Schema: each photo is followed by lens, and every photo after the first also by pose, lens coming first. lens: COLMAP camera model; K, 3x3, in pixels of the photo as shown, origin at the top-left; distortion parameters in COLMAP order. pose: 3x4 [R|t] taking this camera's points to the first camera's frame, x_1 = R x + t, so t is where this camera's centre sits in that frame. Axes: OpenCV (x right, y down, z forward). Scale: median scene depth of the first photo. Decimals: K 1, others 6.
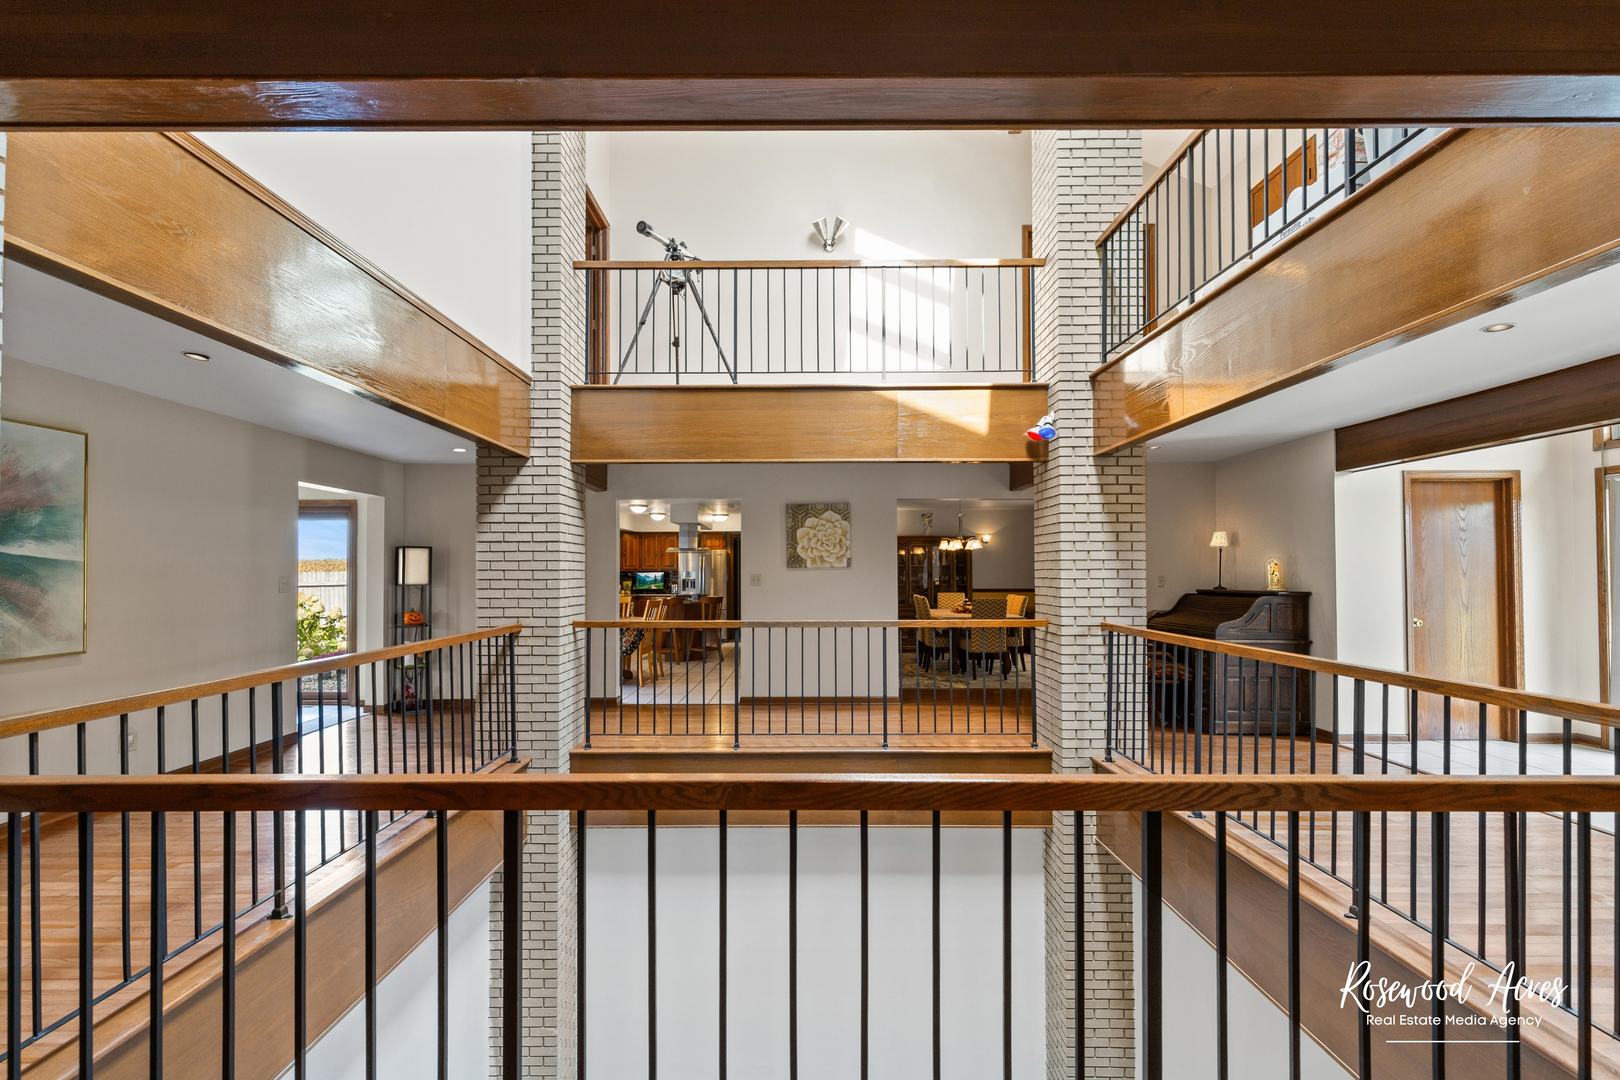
lens RADIAL K [[754.4, 0, 803.2], [0, 754.4, 560.5], [0, 0, 1]] dist [0.008030, 0.000317]
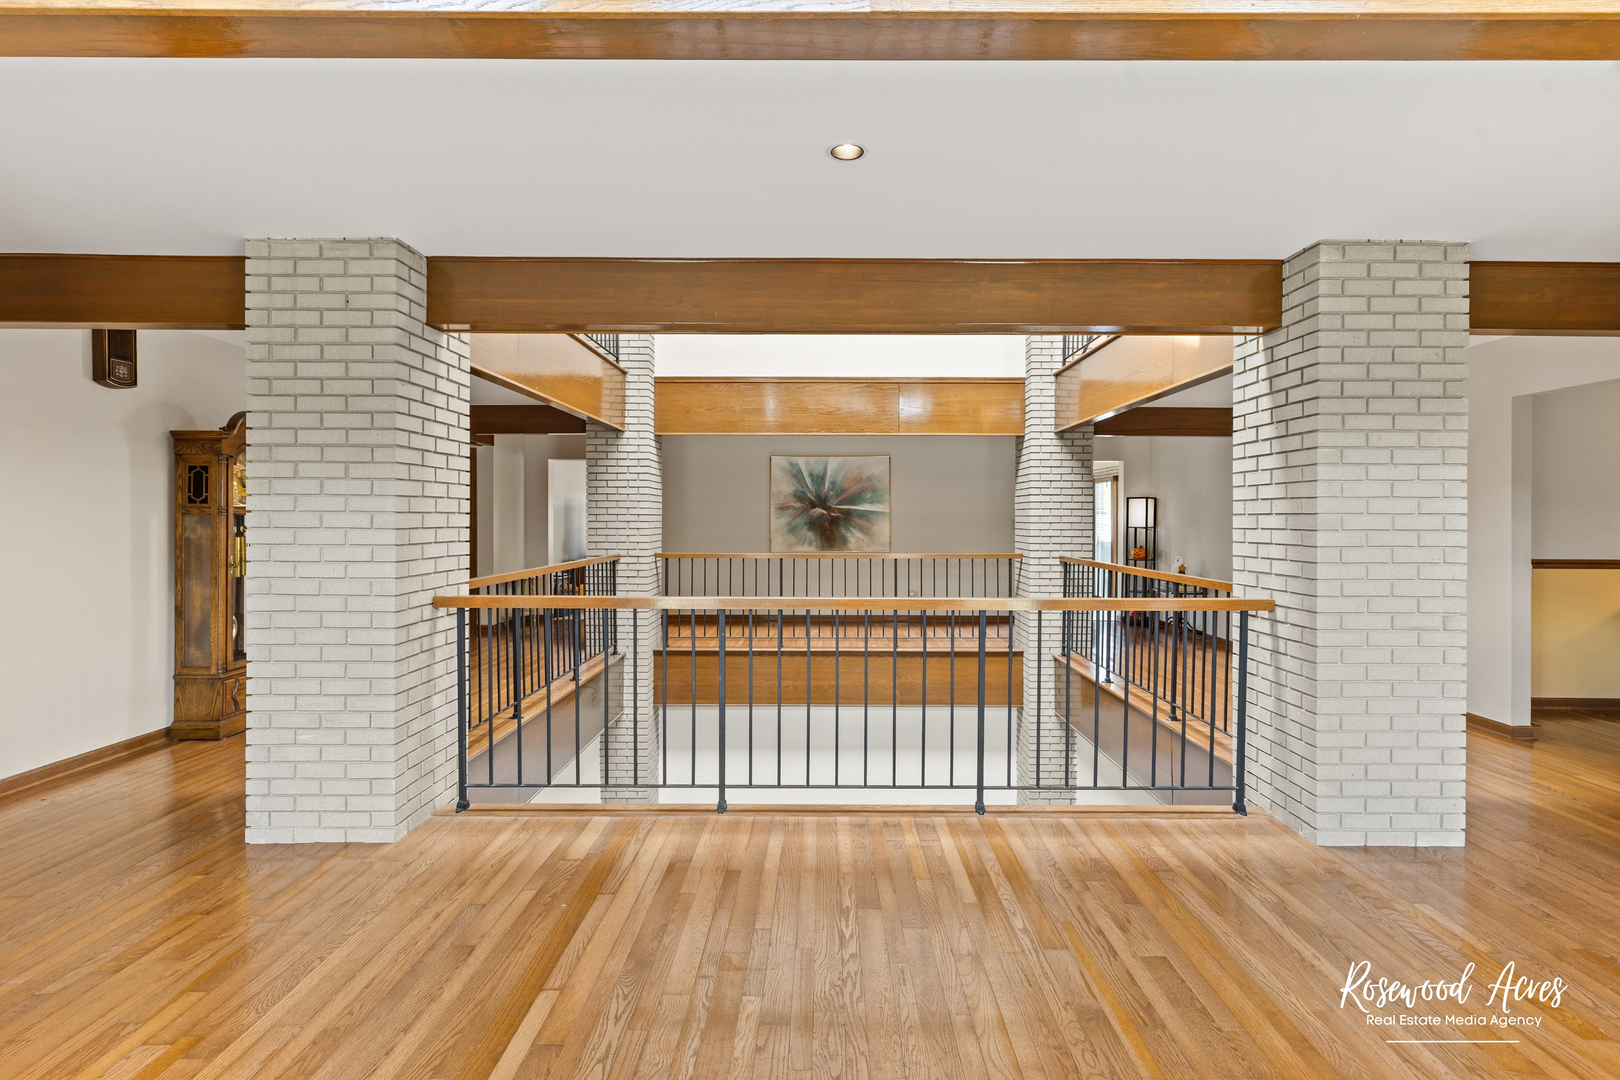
lens RADIAL K [[739.8, 0, 817.6], [0, 739.8, 526.0], [0, 0, 1]] dist [0.004142, 0.000400]
pose [[-0.007348, 0.012997, -0.999889, 1.010892], [0.011744, 0.999848, 0.012911, 0.009377], [0.999904, -0.011648, -0.007499, 0.629058]]
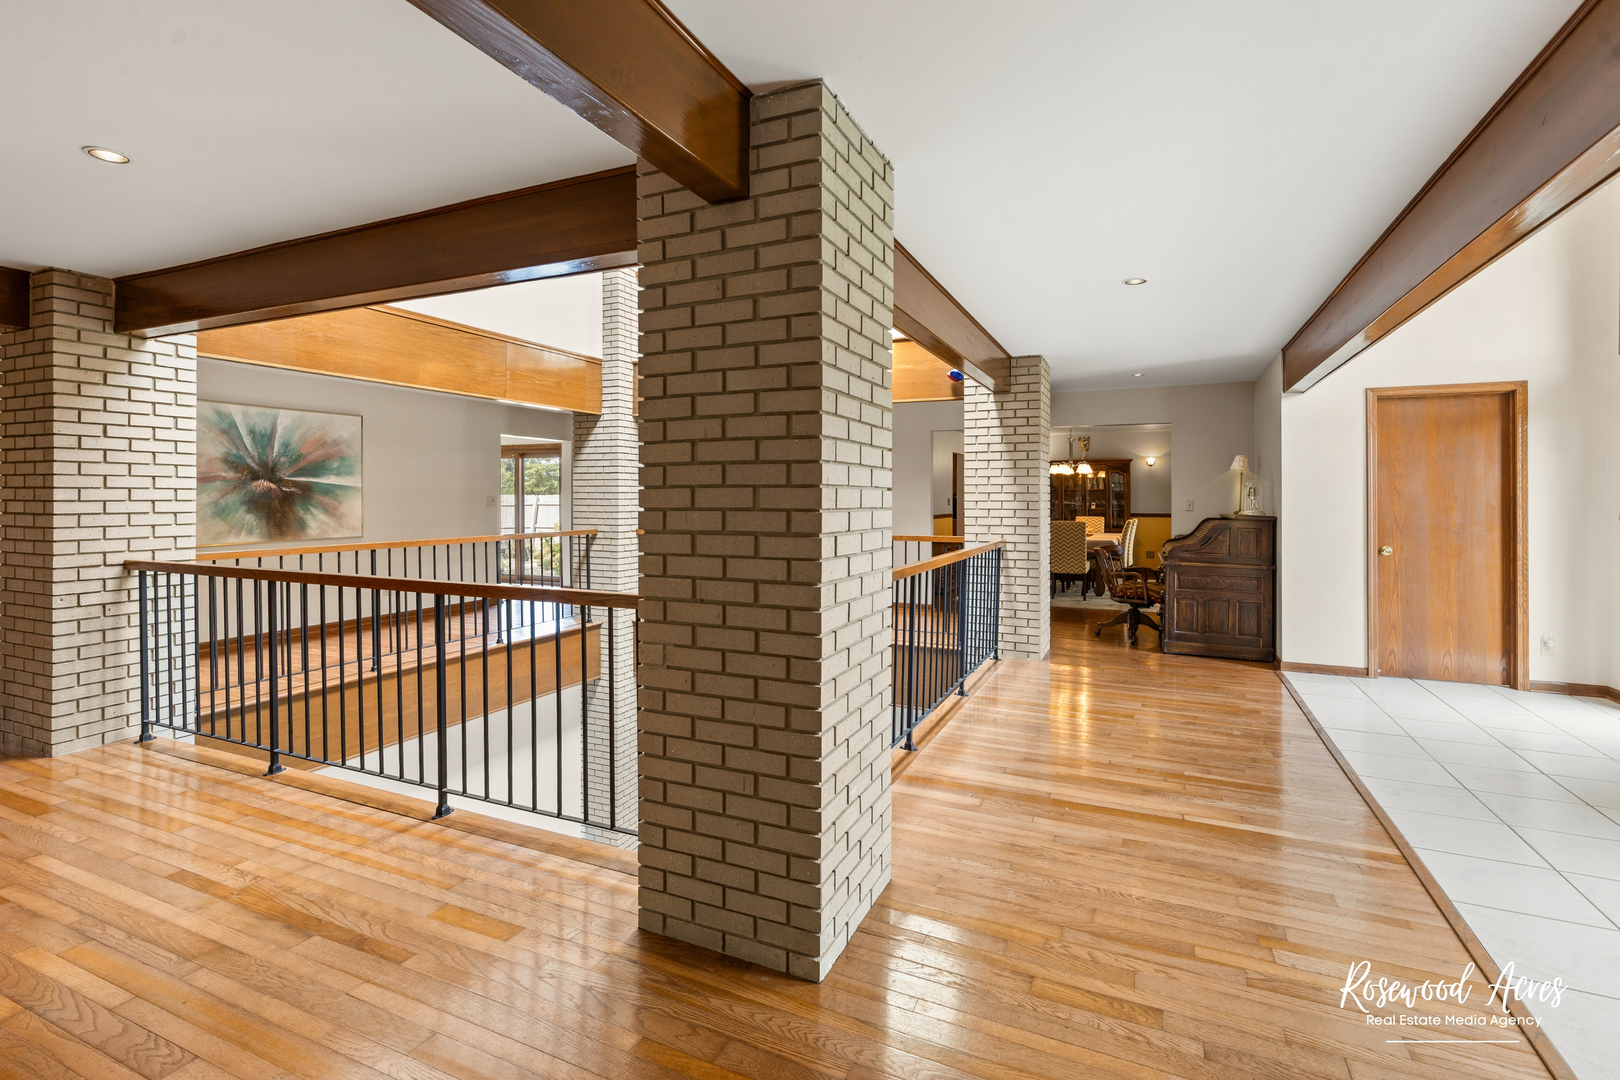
lens RADIAL K [[760.4, 0, 809.2], [0, 760.4, 498.6], [0, 0, 1]] dist [0.015660, 0.000007]
pose [[0.909641, 0.005552, -0.415359, 0.609283], [0.002202, 0.999832, 0.018188, -0.001213], [0.415390, -0.017459, 0.909476, -0.164999]]
